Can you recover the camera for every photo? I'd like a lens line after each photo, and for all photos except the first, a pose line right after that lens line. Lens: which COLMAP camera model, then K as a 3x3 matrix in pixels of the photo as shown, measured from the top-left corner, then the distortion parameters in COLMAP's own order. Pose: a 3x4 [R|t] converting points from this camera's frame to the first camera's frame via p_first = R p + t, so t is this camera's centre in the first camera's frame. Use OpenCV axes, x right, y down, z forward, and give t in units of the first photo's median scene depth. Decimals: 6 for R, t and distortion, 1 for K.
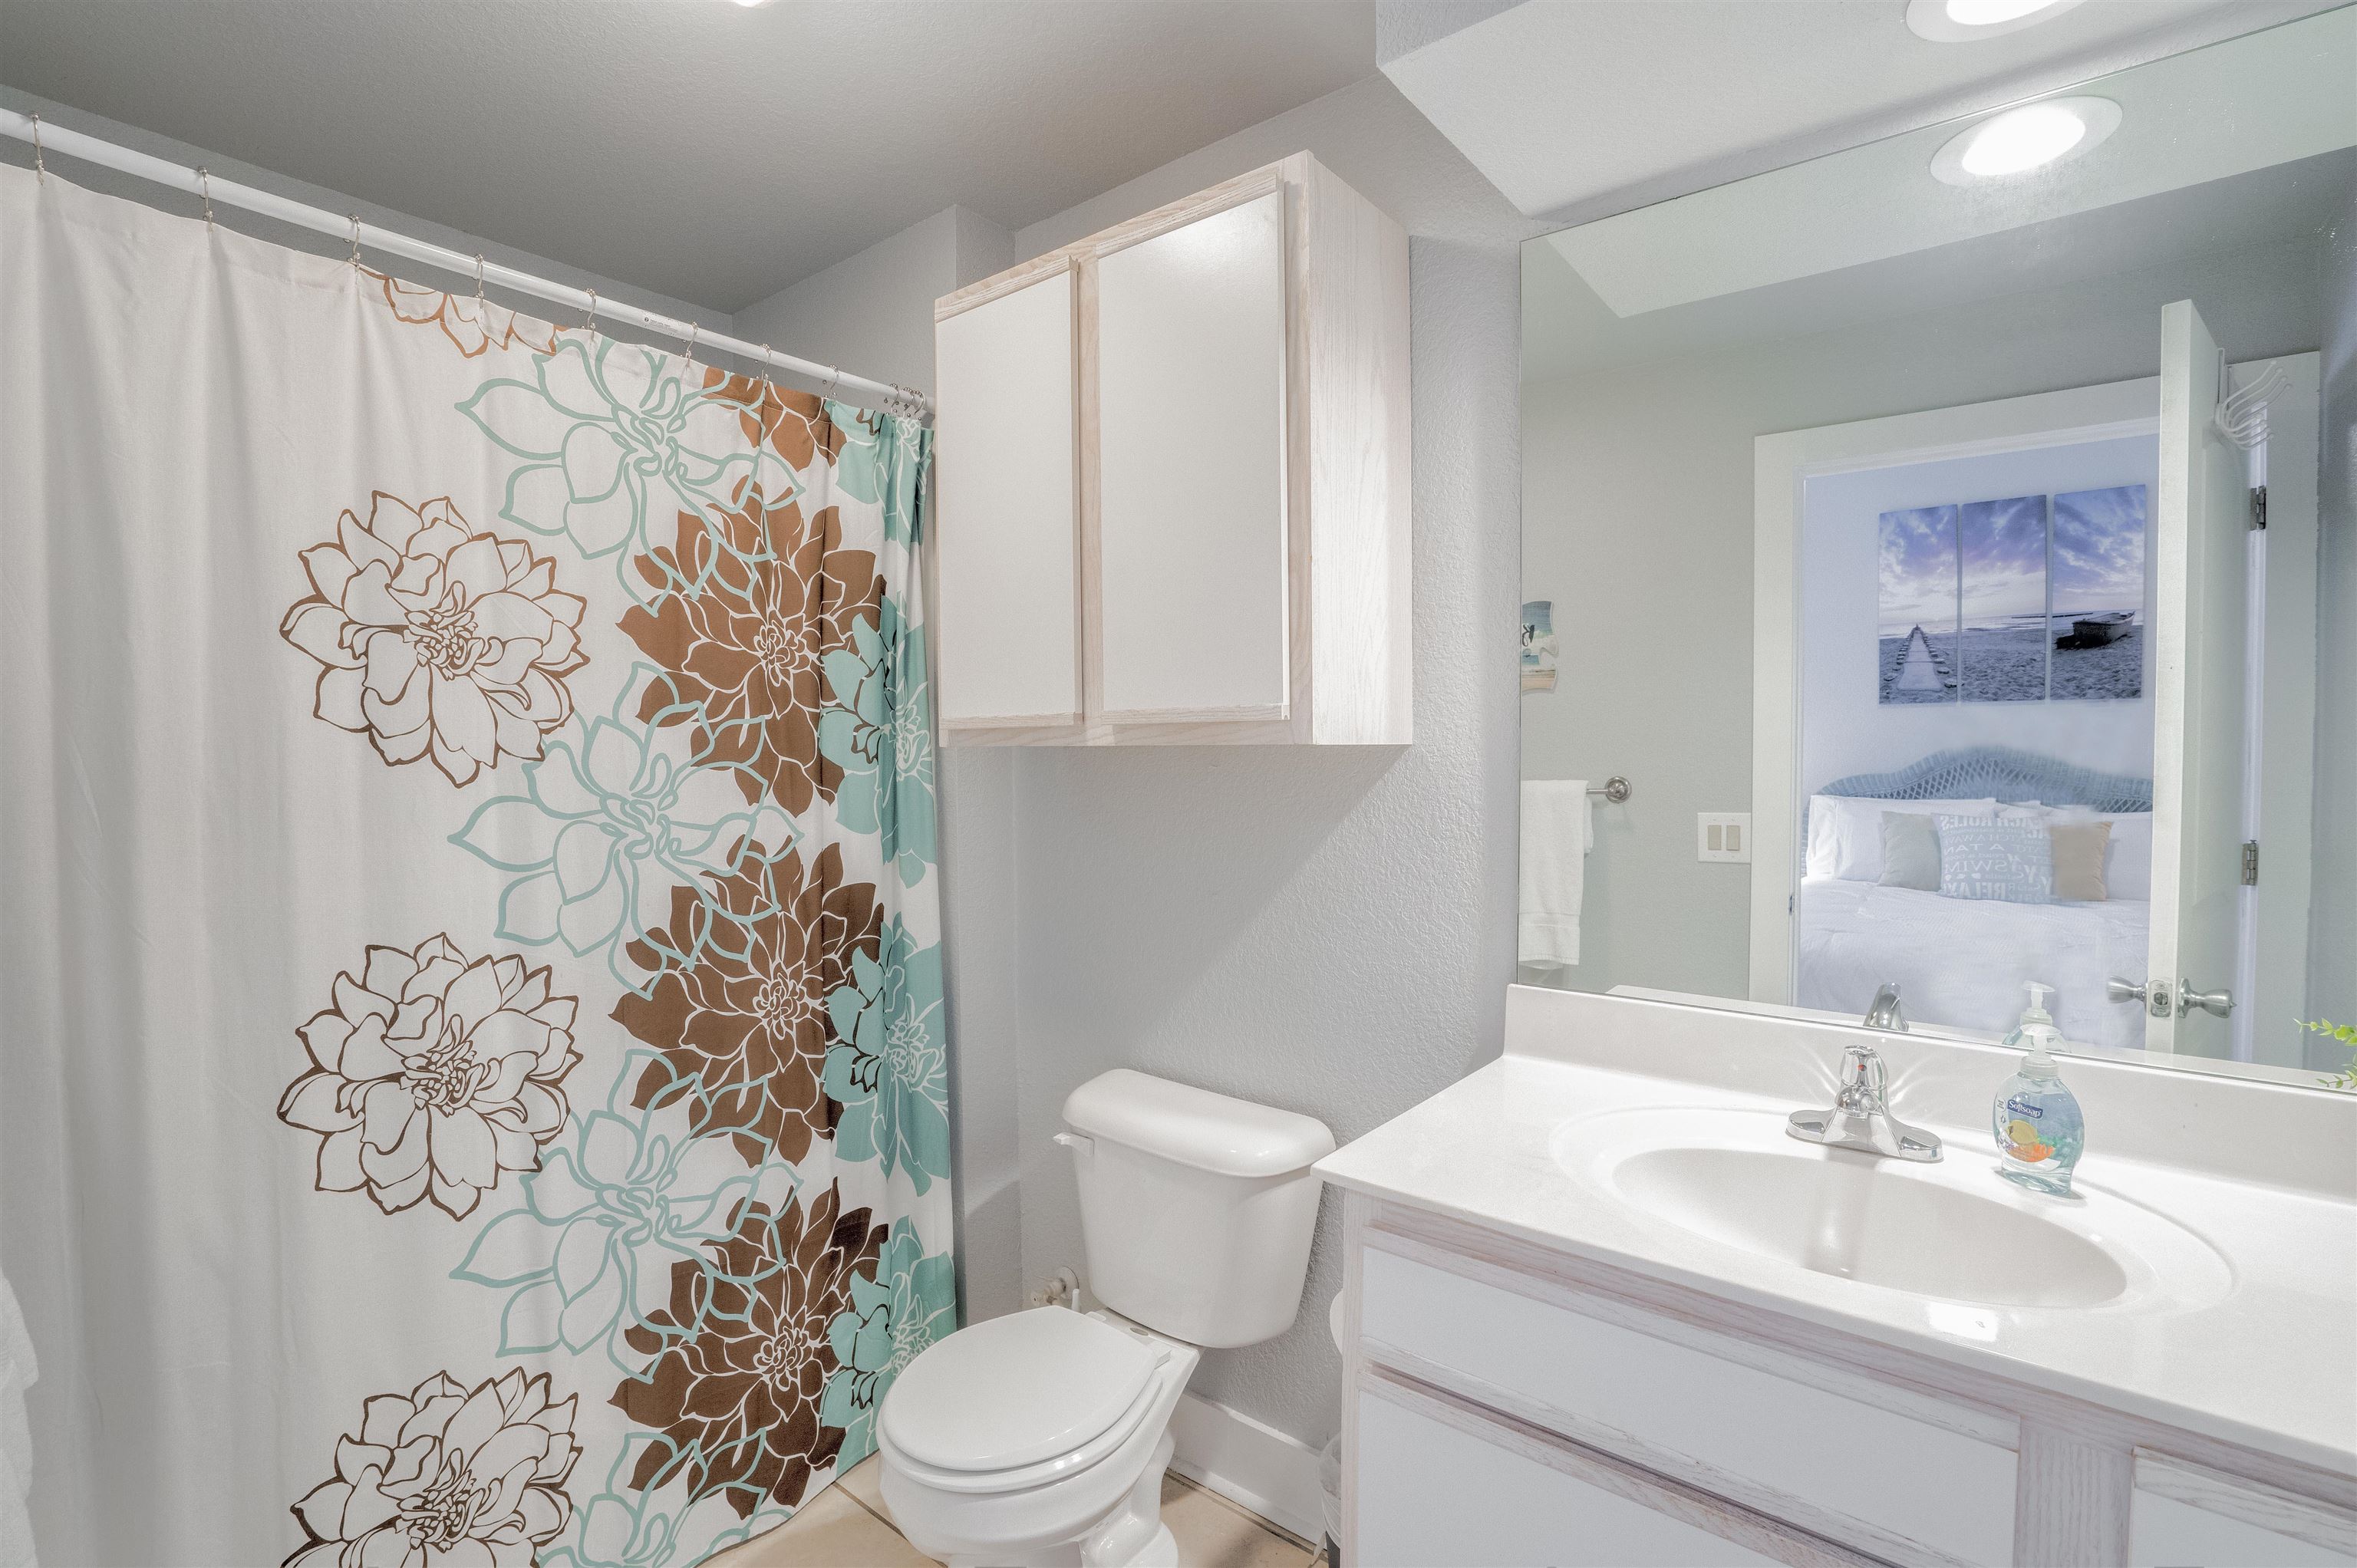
lens RADIAL K [[1099.9, 0, 1162.1], [0, 1099.9, 781.8], [0, 0, 1]] dist [-0.074117, 0.032427]
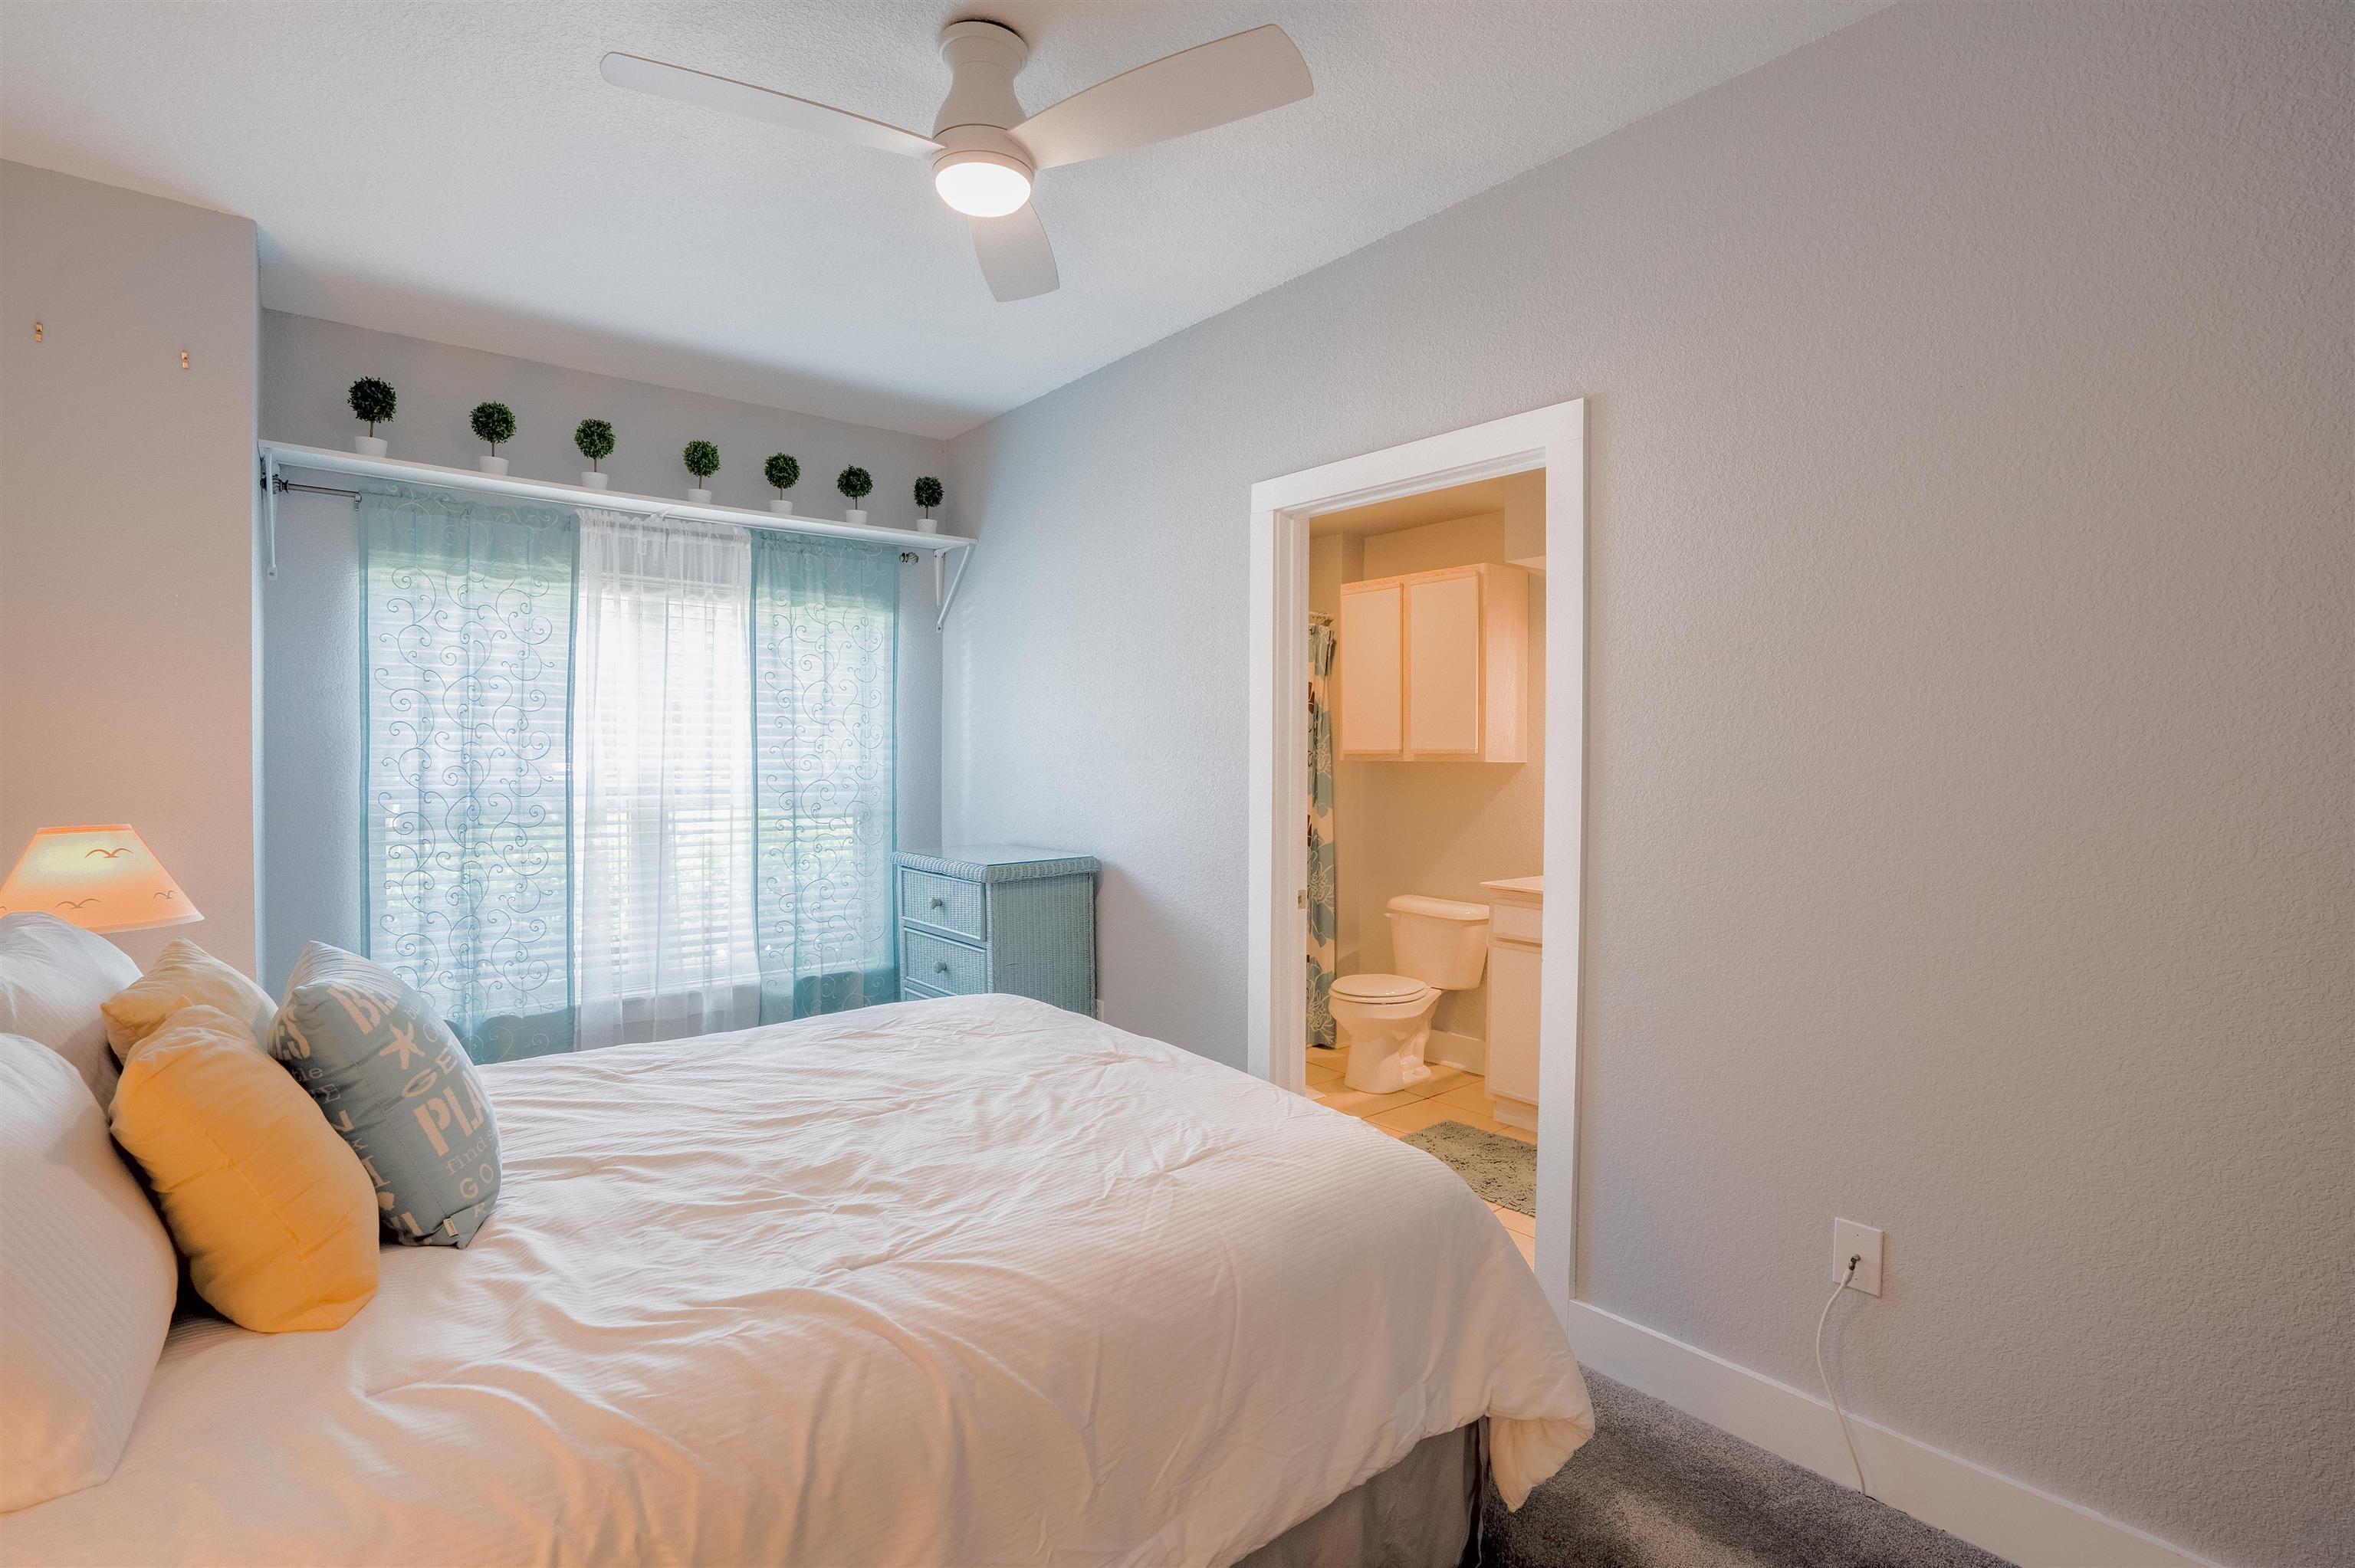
lens RADIAL K [[1098.9, 0, 1161.1], [0, 1098.9, 781.8], [0, 0, 1]] dist [-0.074117, 0.032427]
pose [[0.980230, 0.016708, -0.197157, -0.117293], [-0.017495, 0.999844, -0.002251, 0.034185], [0.197088, 0.005656, 0.980369, -1.725822]]
